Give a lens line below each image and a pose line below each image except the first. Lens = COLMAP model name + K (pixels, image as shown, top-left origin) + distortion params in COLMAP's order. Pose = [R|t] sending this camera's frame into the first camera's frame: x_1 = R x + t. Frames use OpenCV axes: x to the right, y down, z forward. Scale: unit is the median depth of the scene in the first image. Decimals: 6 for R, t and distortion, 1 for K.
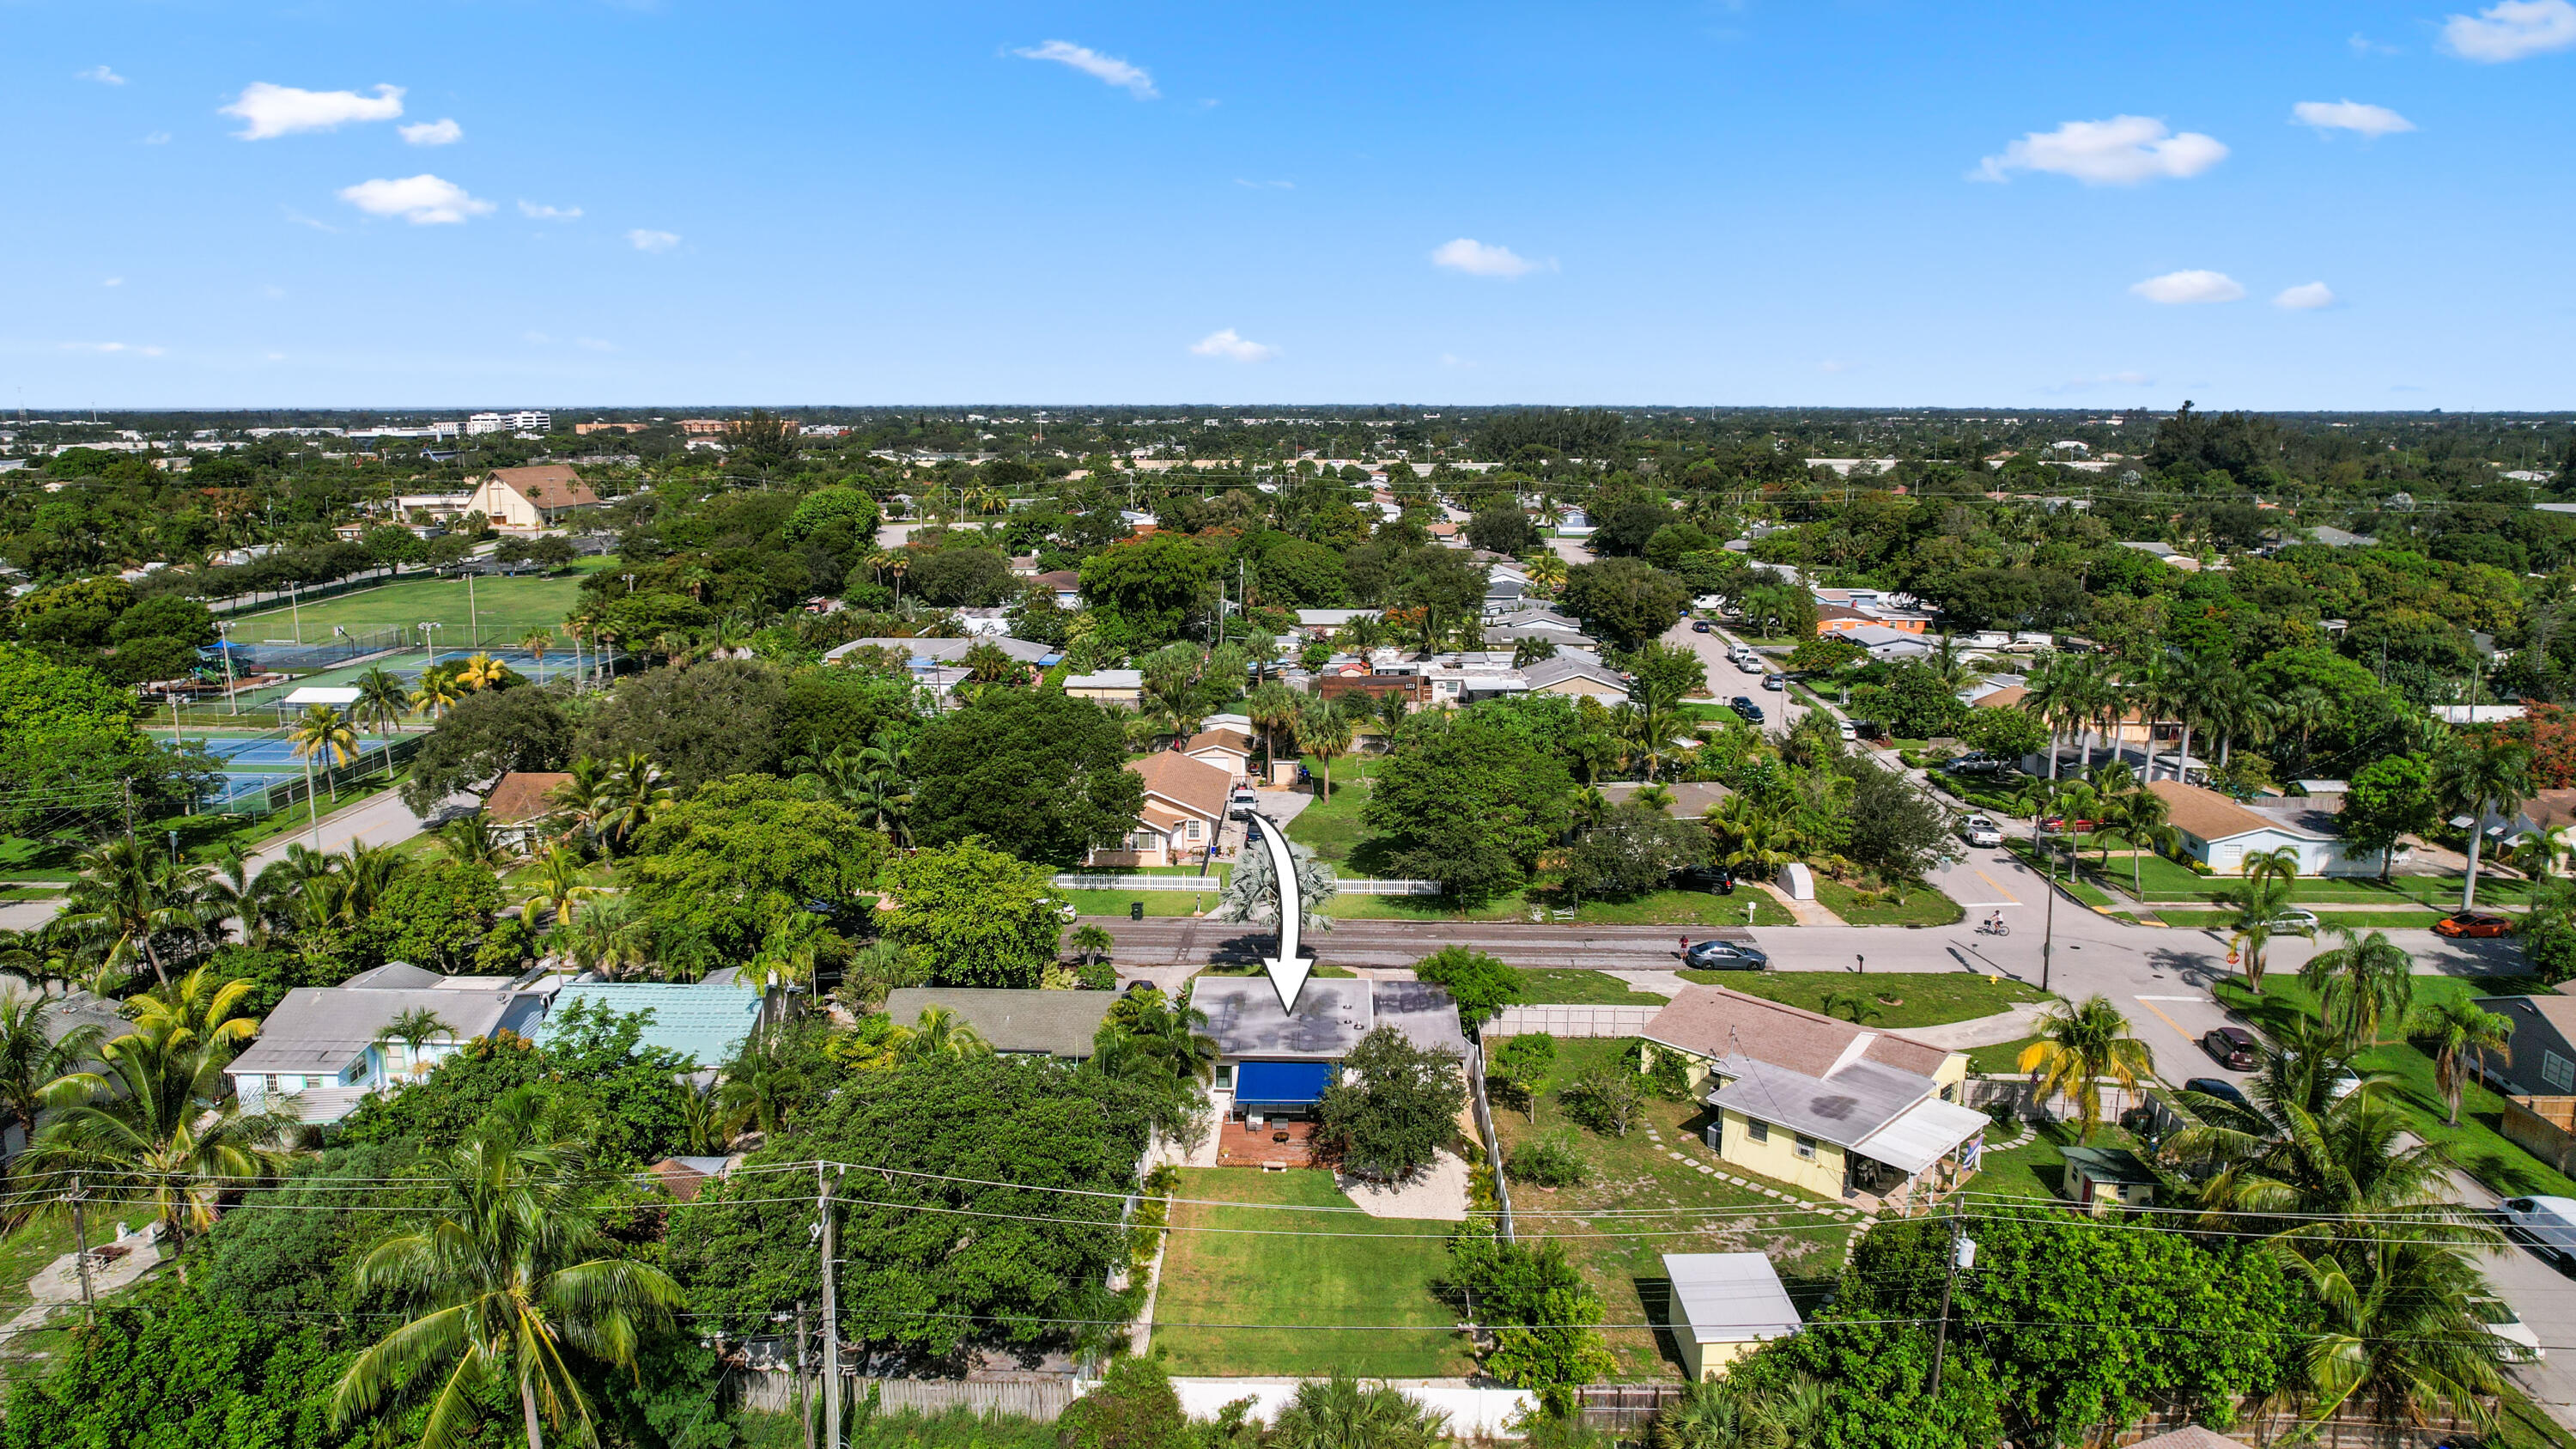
lens RADIAL K [[1651.2, 0, 1288.0], [0, 1651.2, 724.5], [0, 0, 1]] dist [-0.080887, 0.077373]
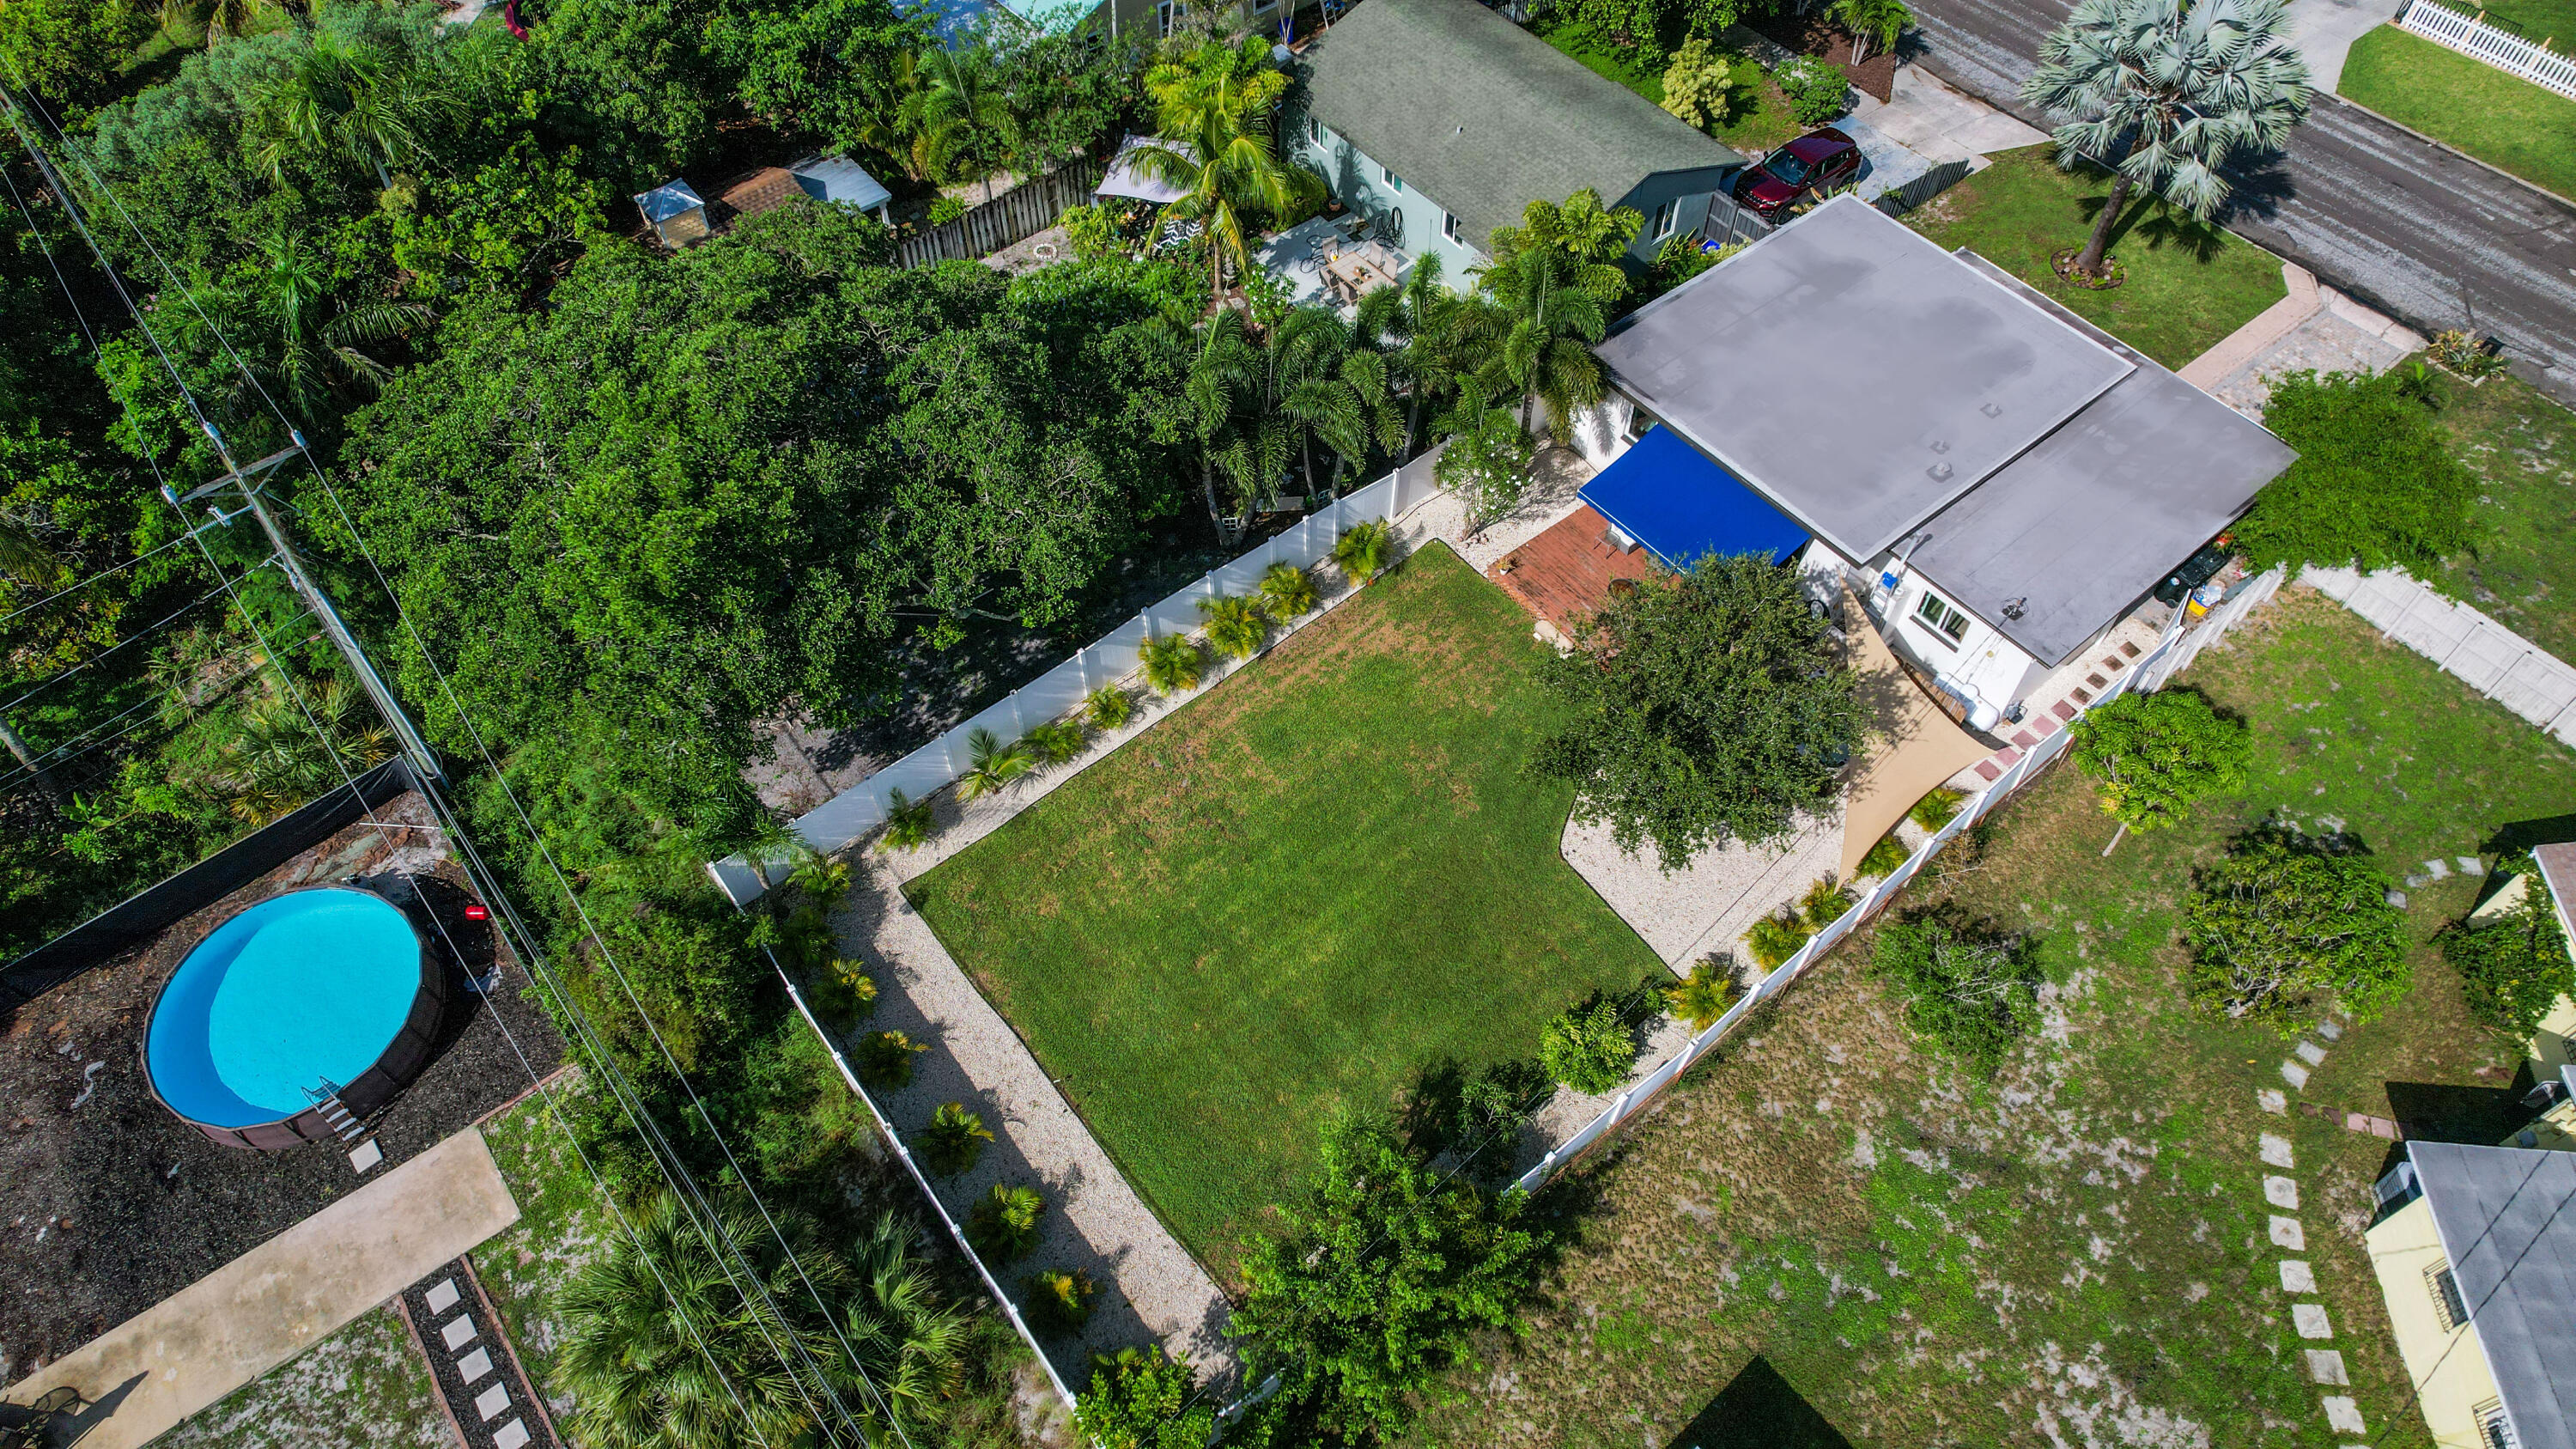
lens RADIAL K [[1651.2, 0, 1288.0], [0, 1651.2, 724.5], [0, 0, 1]] dist [-0.080887, 0.077373]
pose [[0.649738, 0.604012, -0.461530, 0.156989], [-0.139867, 0.691777, 0.708436, -0.064311], [0.747180, -0.395745, 0.533955, 0.494854]]
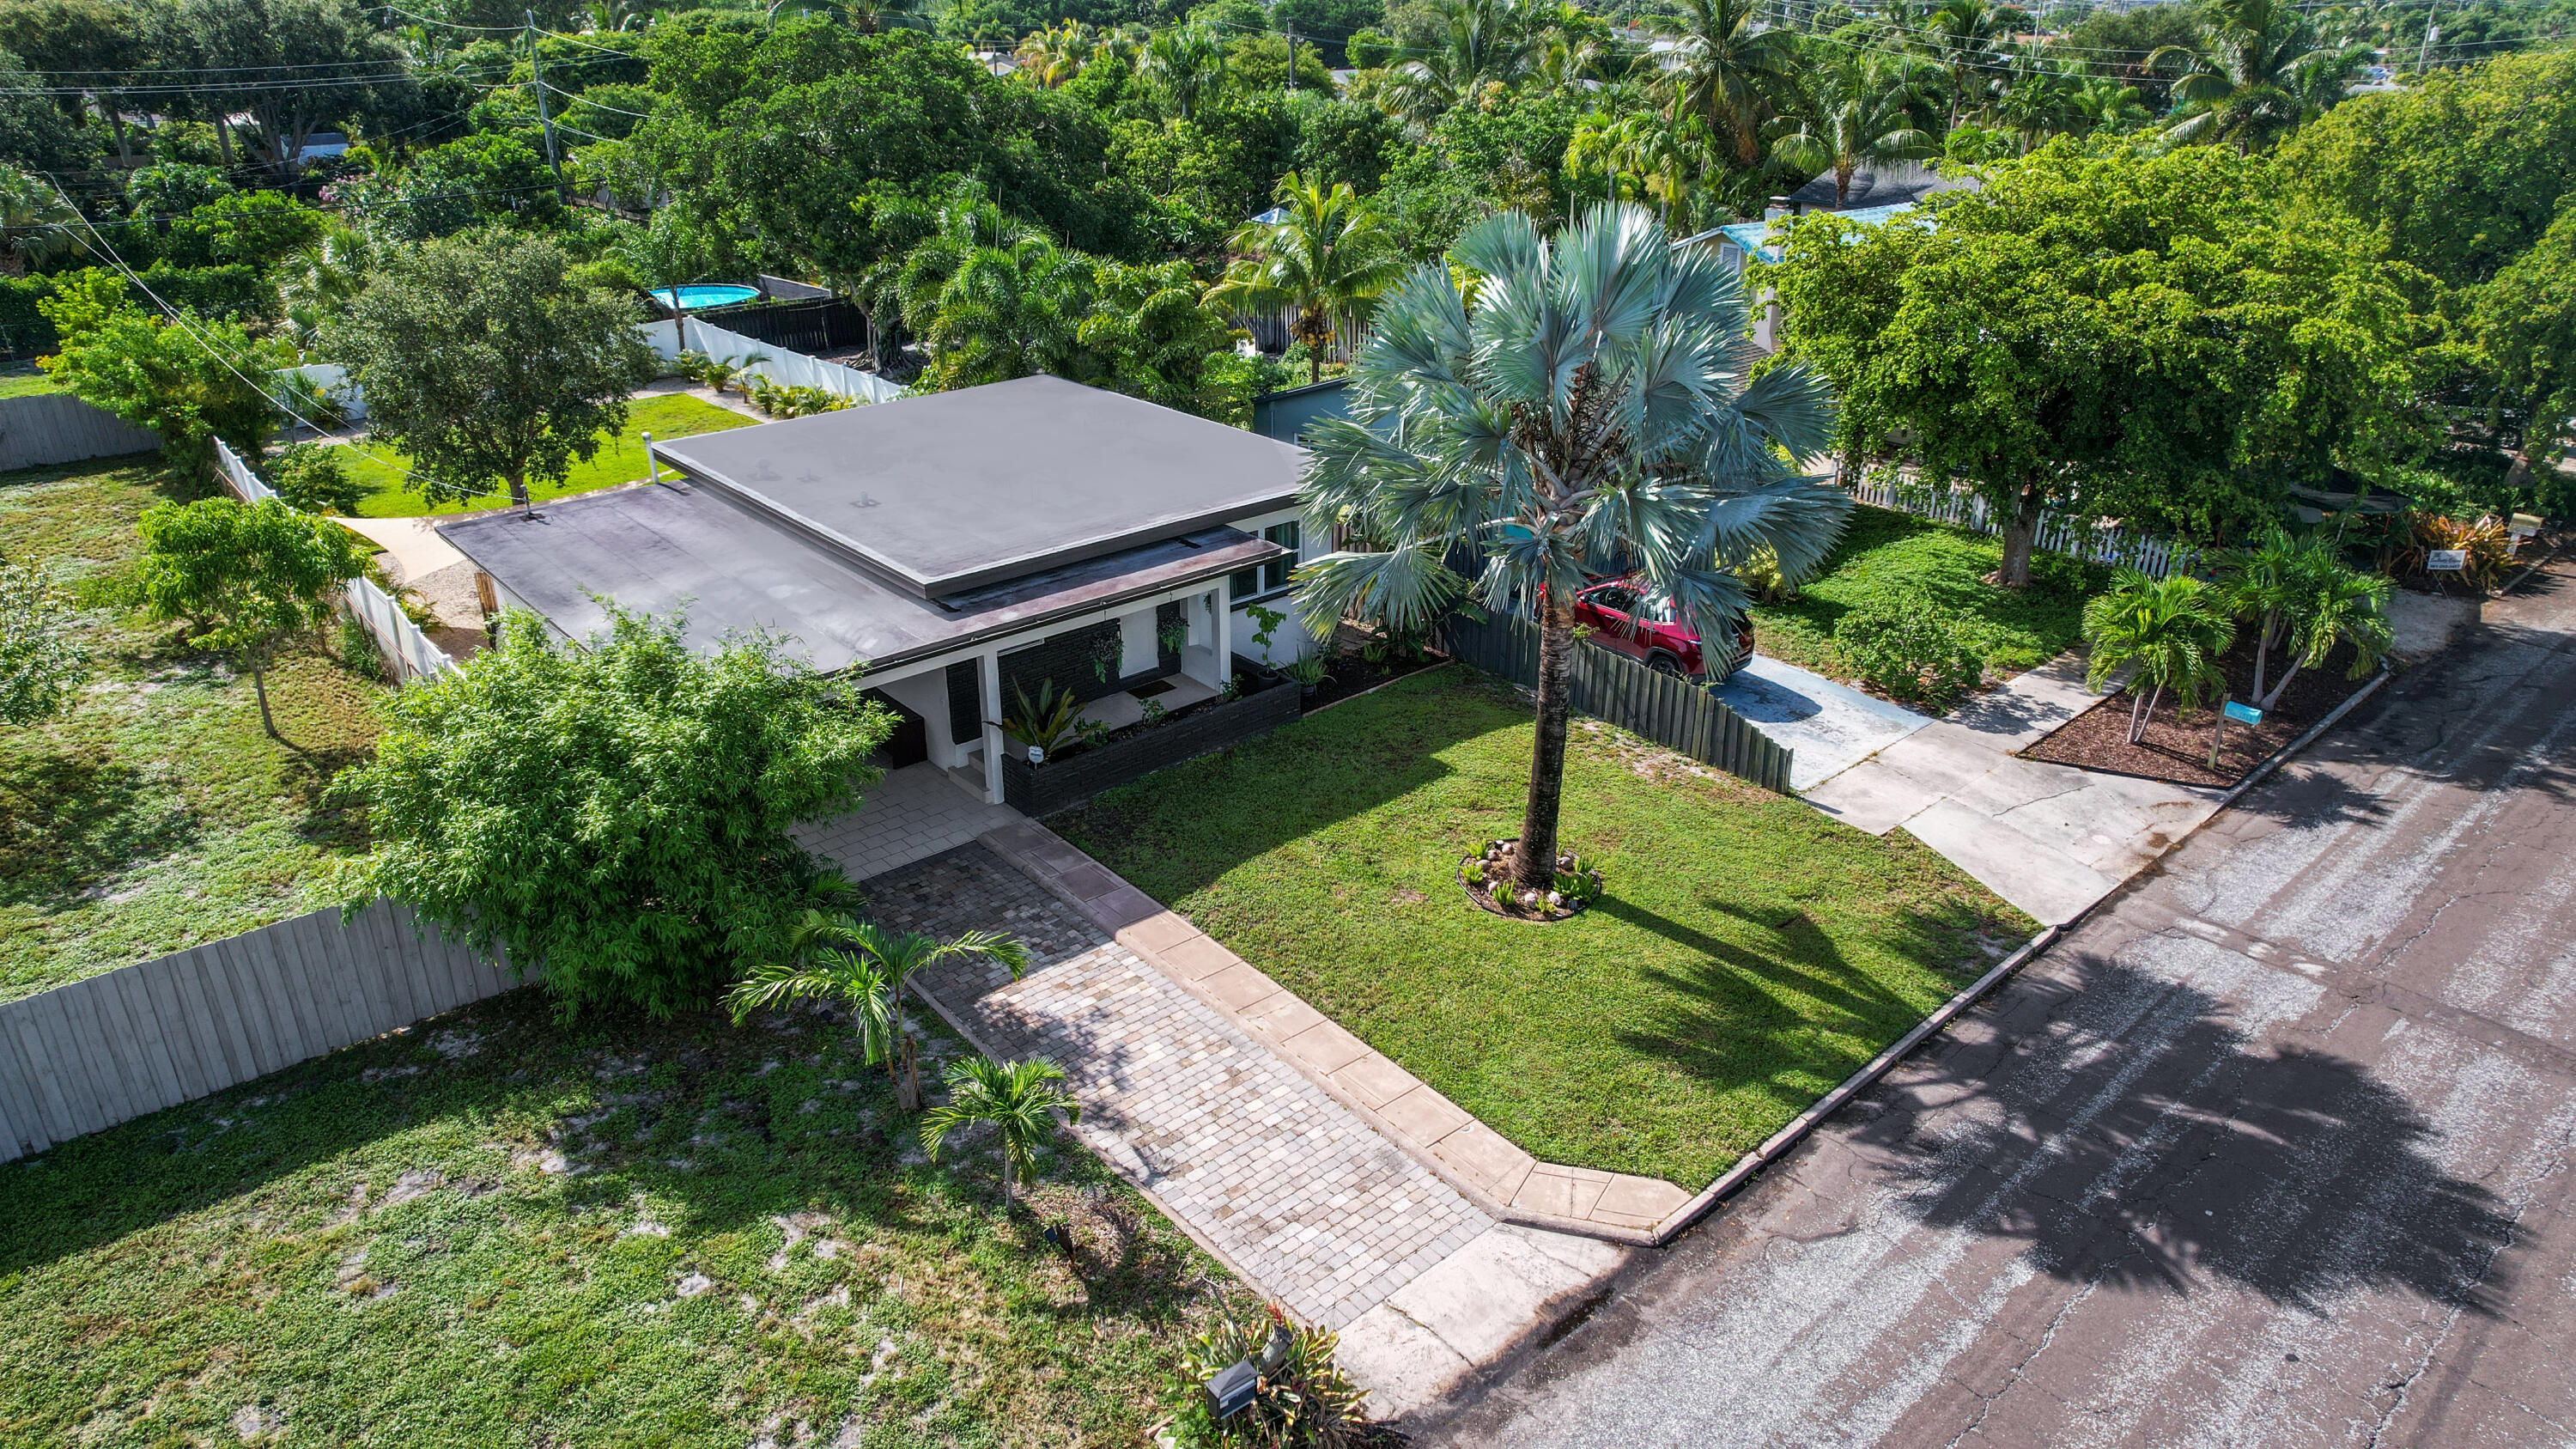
lens RADIAL K [[1644.3, 0, 1288.0], [0, 1644.3, 724.5], [0, 0, 1]] dist [-0.079786, 0.070560]
pose [[-0.730731, 0.278160, -0.623425, 0.171556], [-0.134223, 0.836855, 0.530714, 0.019629], [0.669340, 0.471488, -0.574181, 1.127251]]
